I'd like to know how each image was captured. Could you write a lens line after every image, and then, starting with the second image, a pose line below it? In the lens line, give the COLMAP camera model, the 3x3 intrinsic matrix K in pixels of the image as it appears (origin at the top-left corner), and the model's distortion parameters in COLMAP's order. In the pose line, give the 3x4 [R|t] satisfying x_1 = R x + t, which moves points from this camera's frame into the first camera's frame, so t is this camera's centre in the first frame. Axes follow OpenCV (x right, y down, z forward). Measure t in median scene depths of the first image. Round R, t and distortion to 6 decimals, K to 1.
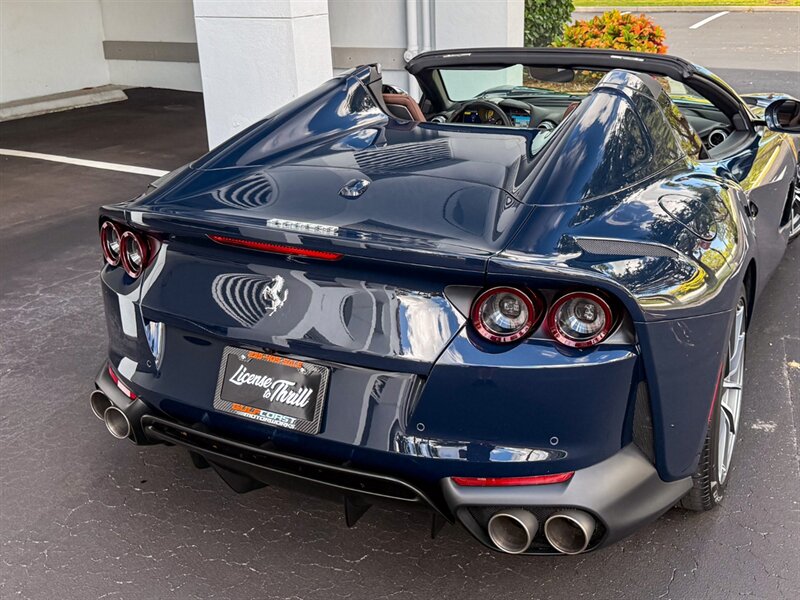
lens RADIAL K [[855.1, 0, 406.4], [0, 855.1, 218.1], [0, 0, 1]] dist [0.171633, -0.407704]
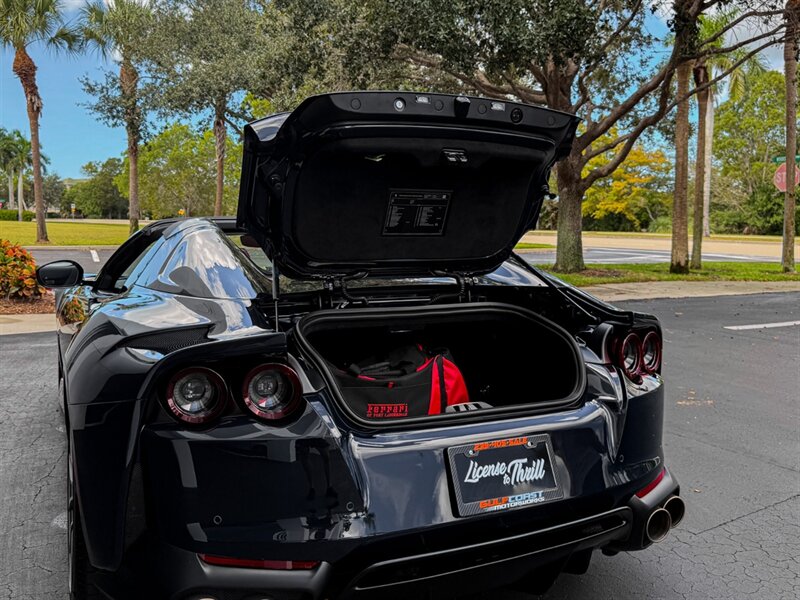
lens RADIAL K [[696.4, 0, 380.2], [0, 696.4, 282.3], [0, 0, 1]] dist [0.132560, -0.265040]
pose [[0.604156, -0.034468, 0.796120, -0.807556], [0.194580, 0.975203, -0.105441, 0.032983], [-0.772745, 0.218612, 0.595881, 0.514031]]
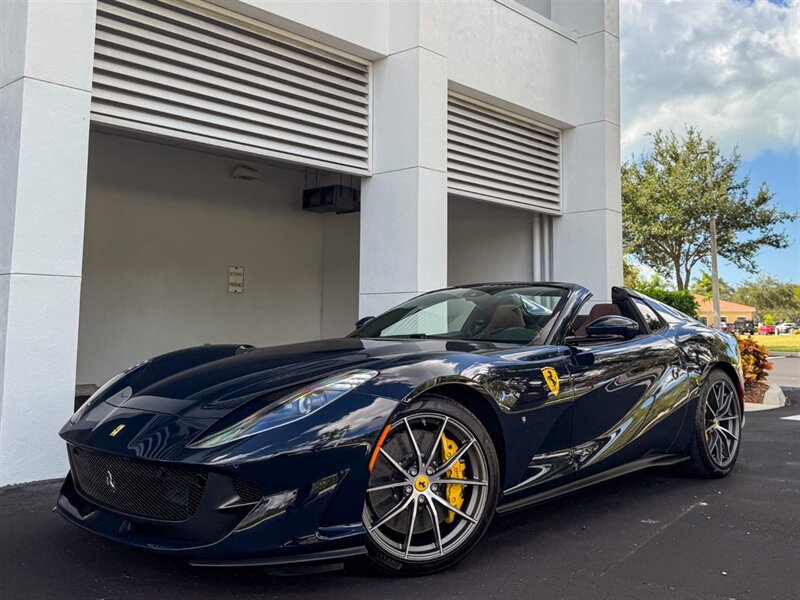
lens RADIAL K [[775.0, 0, 444.1], [0, 775.0, 236.2], [0, 0, 1]] dist [0.144966, -0.315899]
pose [[0.977276, 0.009079, -0.211776, 0.450816], [-0.090491, 0.921337, -0.378086, 0.419203], [0.191684, 0.388658, 0.901223, -0.516905]]
